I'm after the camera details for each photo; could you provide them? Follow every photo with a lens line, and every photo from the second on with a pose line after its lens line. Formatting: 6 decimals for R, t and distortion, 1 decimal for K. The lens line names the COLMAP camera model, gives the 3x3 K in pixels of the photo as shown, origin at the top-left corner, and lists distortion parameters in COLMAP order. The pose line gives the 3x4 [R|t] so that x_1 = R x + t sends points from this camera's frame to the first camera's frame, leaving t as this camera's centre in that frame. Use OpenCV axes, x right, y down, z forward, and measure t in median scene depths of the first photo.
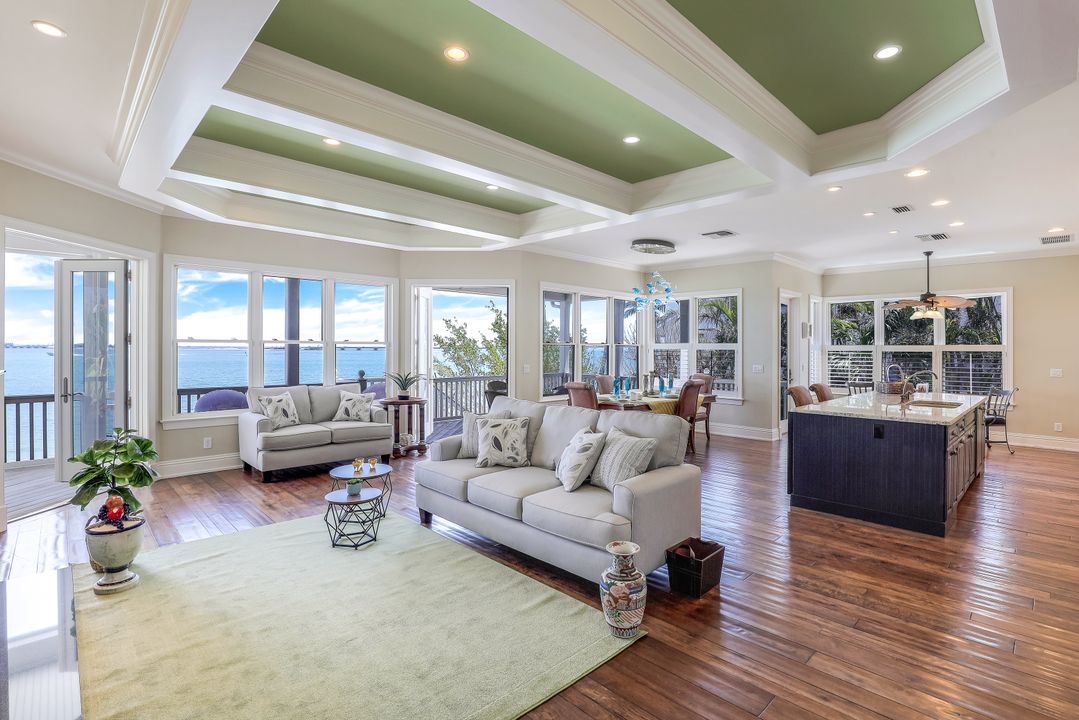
lens RADIAL K [[507.9, 0, 550.2], [0, 507.9, 346.8], [0, 0, 1]] dist [-0.022412, 0.002849]
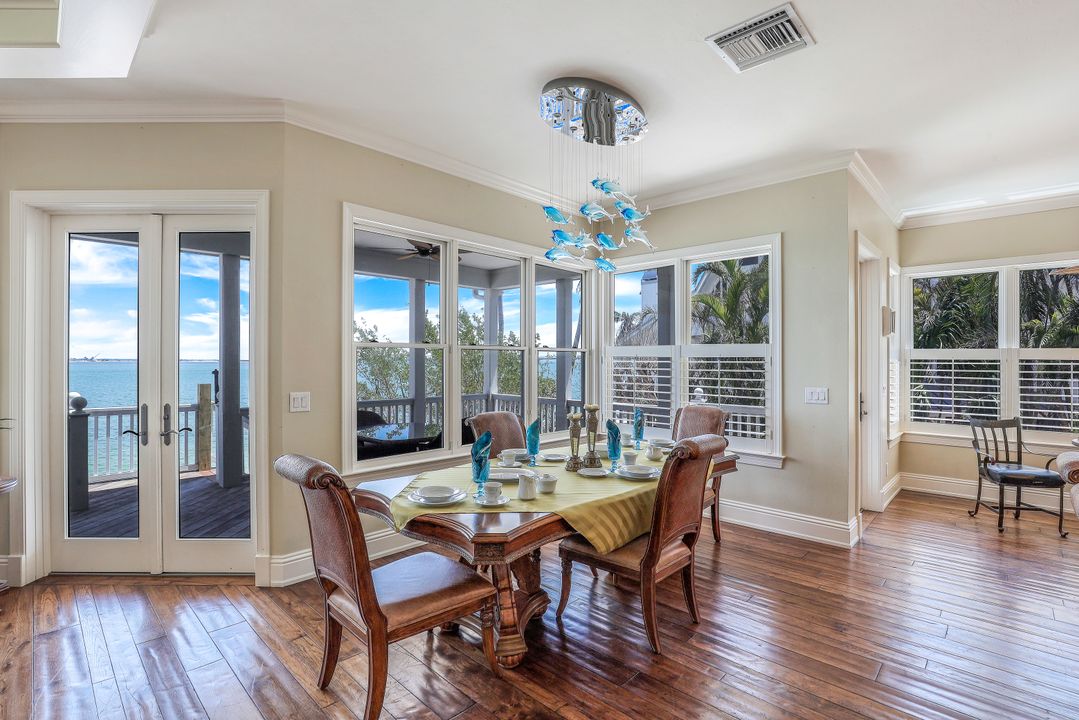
lens RADIAL K [[507.9, 0, 544.7], [0, 507.9, 358.5], [0, 0, 1]] dist [-0.022412, 0.002849]
pose [[0.999448, -0.003484, 0.033028, 0.132814], [0.003491, 0.999994, -0.000132, 0.007009], [-0.033028, 0.000247, 0.999454, 0.522965]]
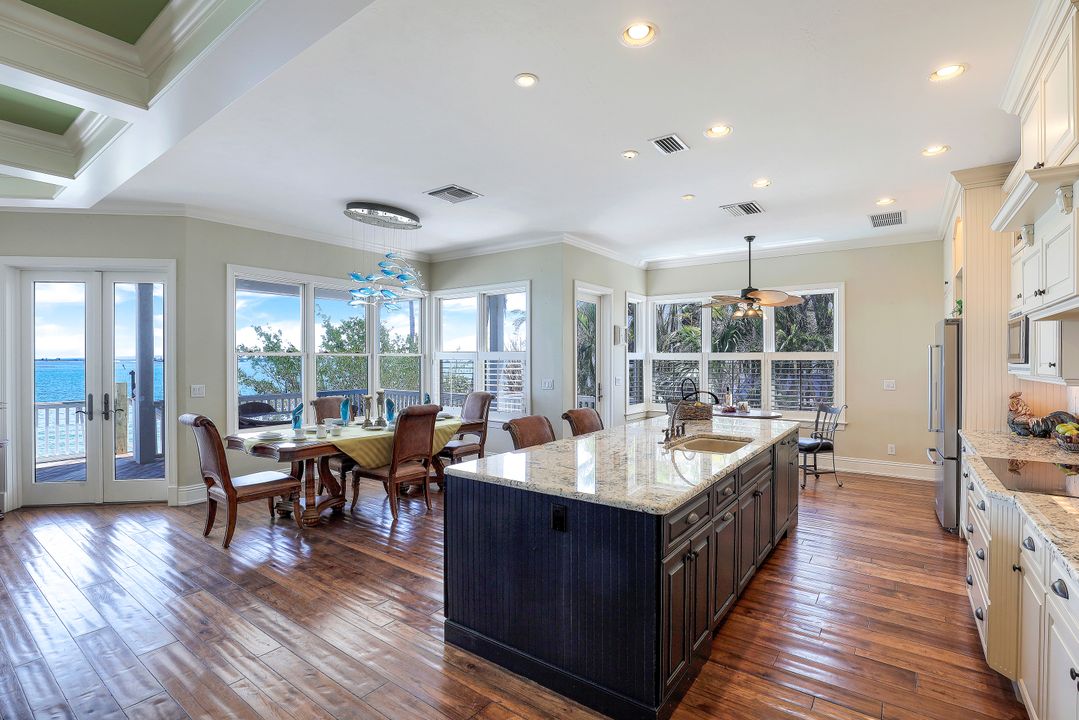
lens RADIAL K [[507.9, 0, 540.0], [0, 507.9, 359.4], [0, 0, 1]] dist [-0.022412, 0.002849]
pose [[0.988071, -0.008280, 0.153776, 0.281014], [0.007564, 0.999958, 0.005237, 0.000932], [-0.153812, -0.004012, 0.988092, 0.237695]]
